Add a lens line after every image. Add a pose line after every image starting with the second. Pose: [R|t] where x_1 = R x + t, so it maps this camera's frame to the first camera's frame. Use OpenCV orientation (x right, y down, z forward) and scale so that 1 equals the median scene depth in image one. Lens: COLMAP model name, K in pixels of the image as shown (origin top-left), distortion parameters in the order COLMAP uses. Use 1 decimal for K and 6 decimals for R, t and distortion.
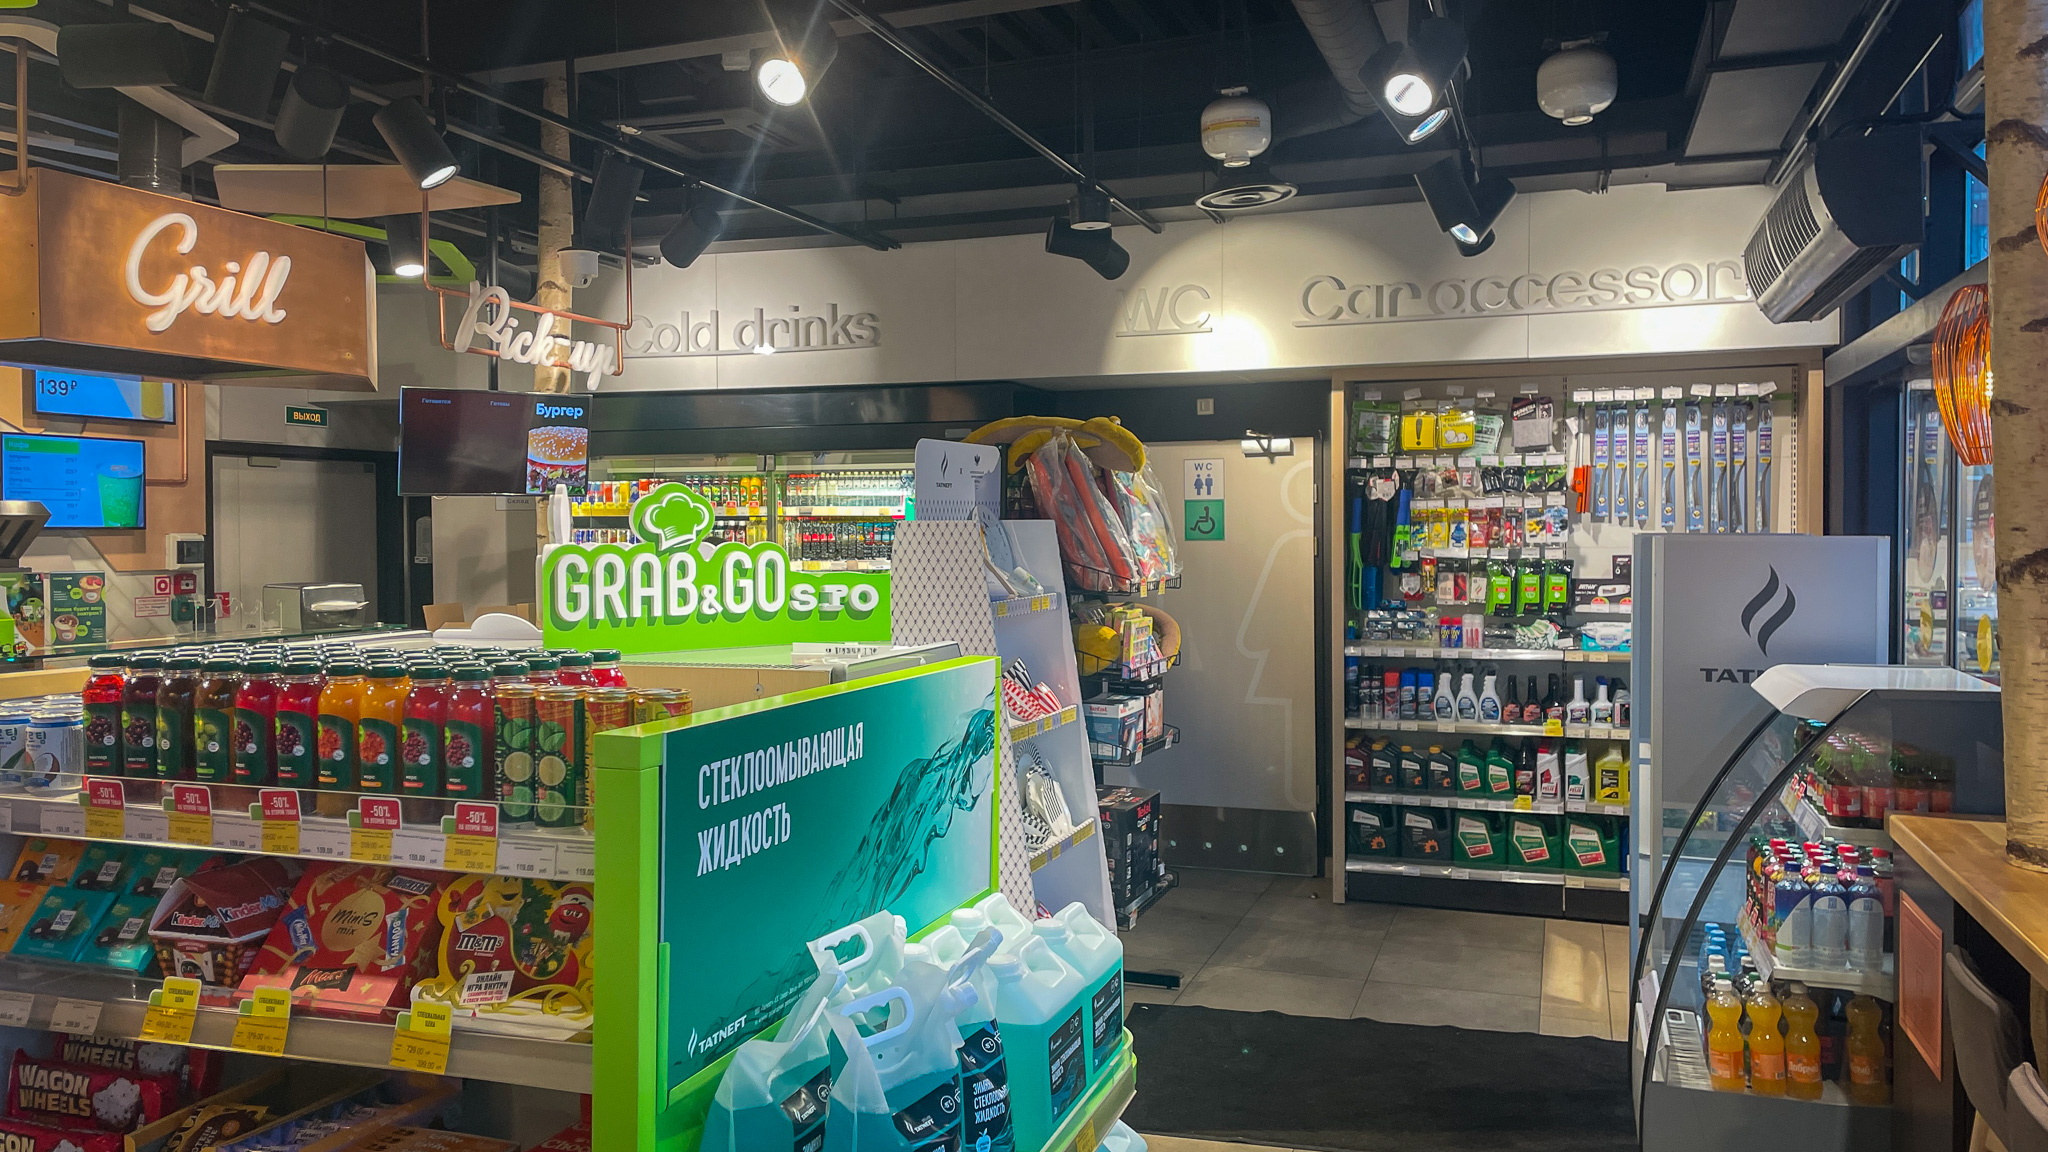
lens RADIAL K [[1538.6, 0, 1007.6], [0, 1538.6, 563.3], [0, 0, 1]] dist [0.101796, -0.129647]
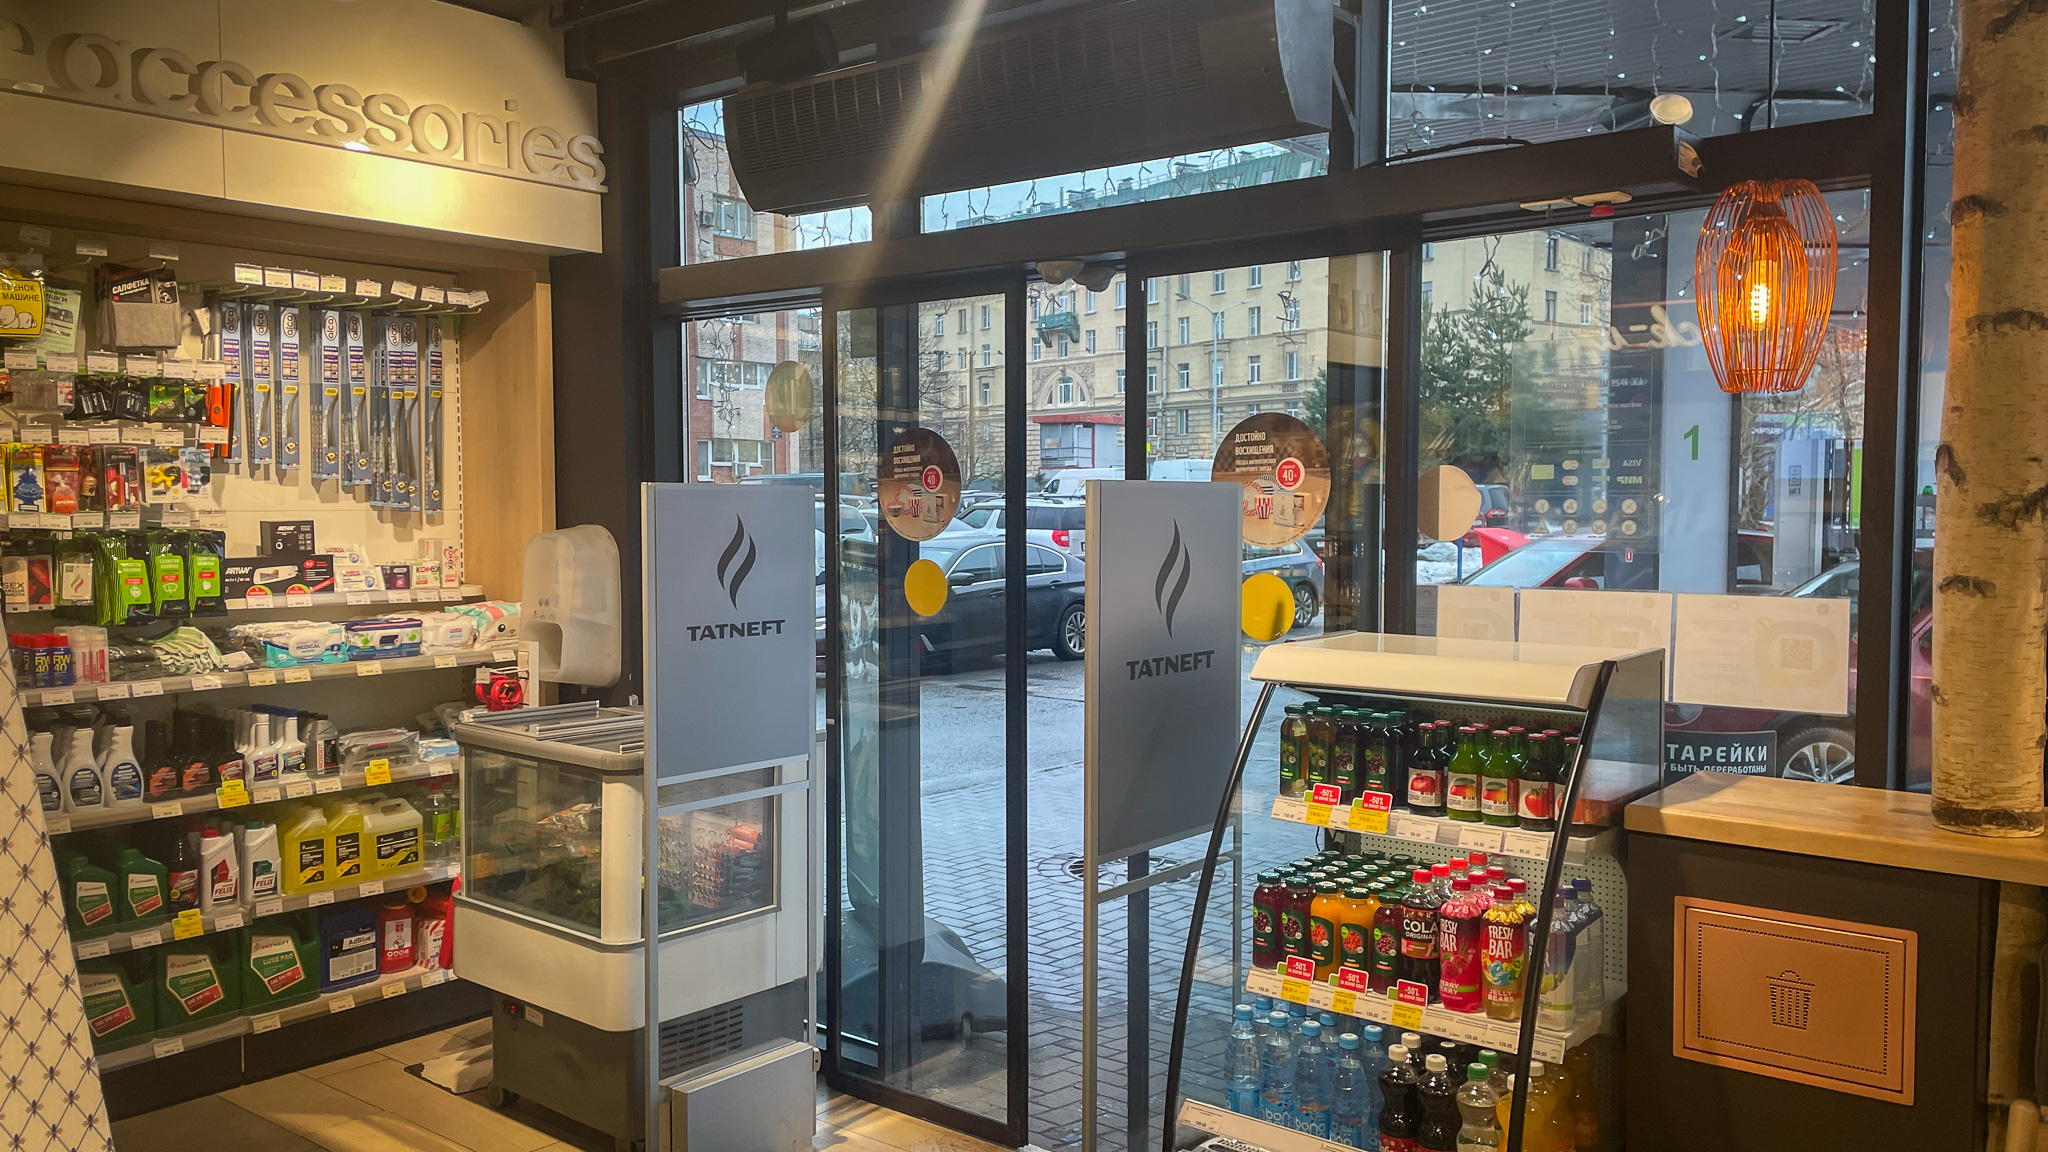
lens RADIAL K [[1592.2, 0, 1022.2], [0, 1592.2, 571.8], [0, 0, 1]] dist [0.073318, -0.085771]
pose [[0.332646, -0.039492, 0.942225, -0.162665], [0.021244, 0.999183, 0.034380, -0.000791], [-0.942813, 0.008580, 0.333213, 0.483473]]
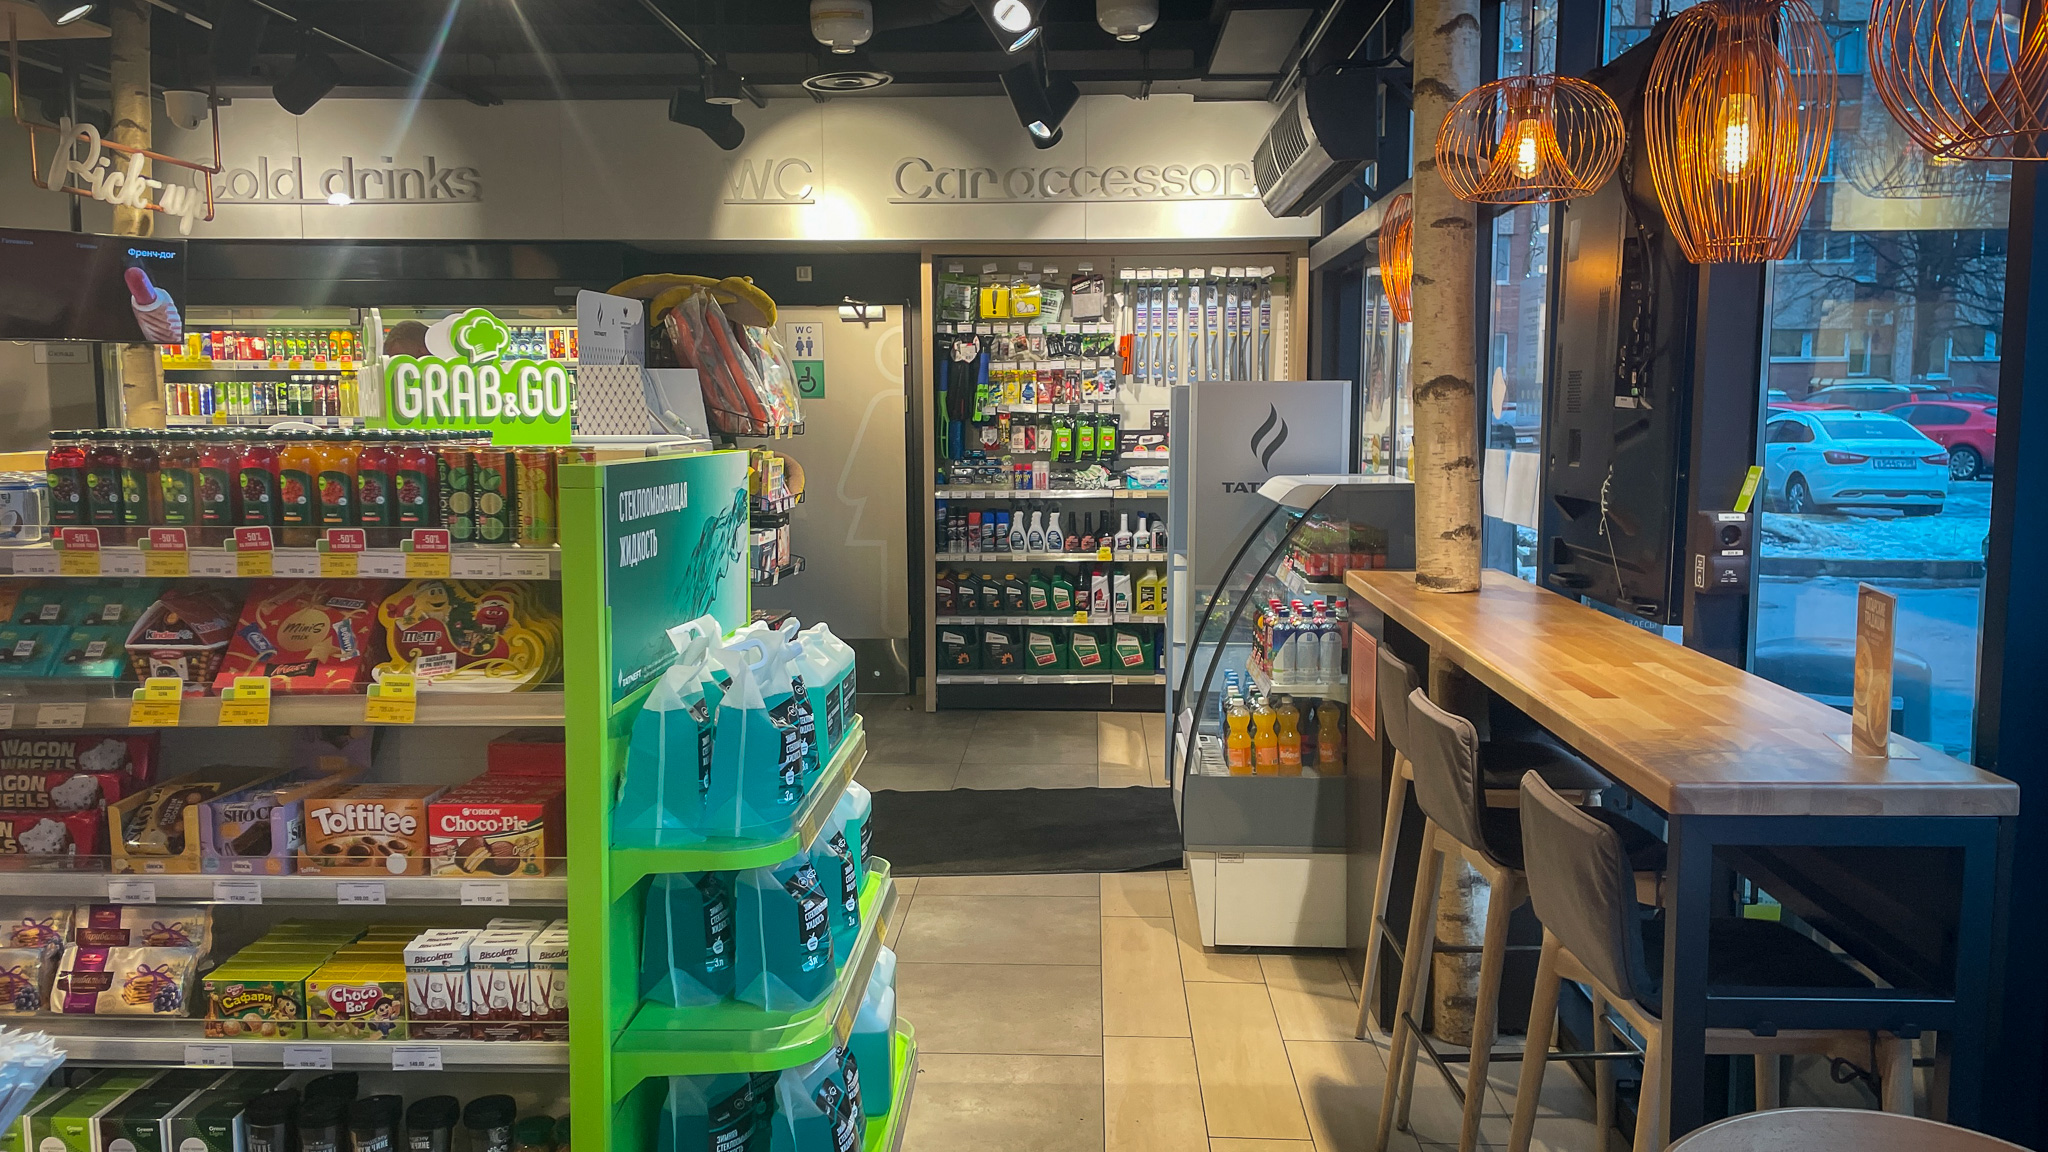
lens RADIAL K [[1530.6, 0, 1020.7], [0, 1530.6, 560.9], [0, 0, 1]] dist [0.113207, -0.149330]
pose [[0.956049, -0.027200, 0.291943, -0.056913], [0.004311, 0.996884, 0.078758, 0.017828], [-0.293176, -0.074038, 0.953187, -0.108472]]
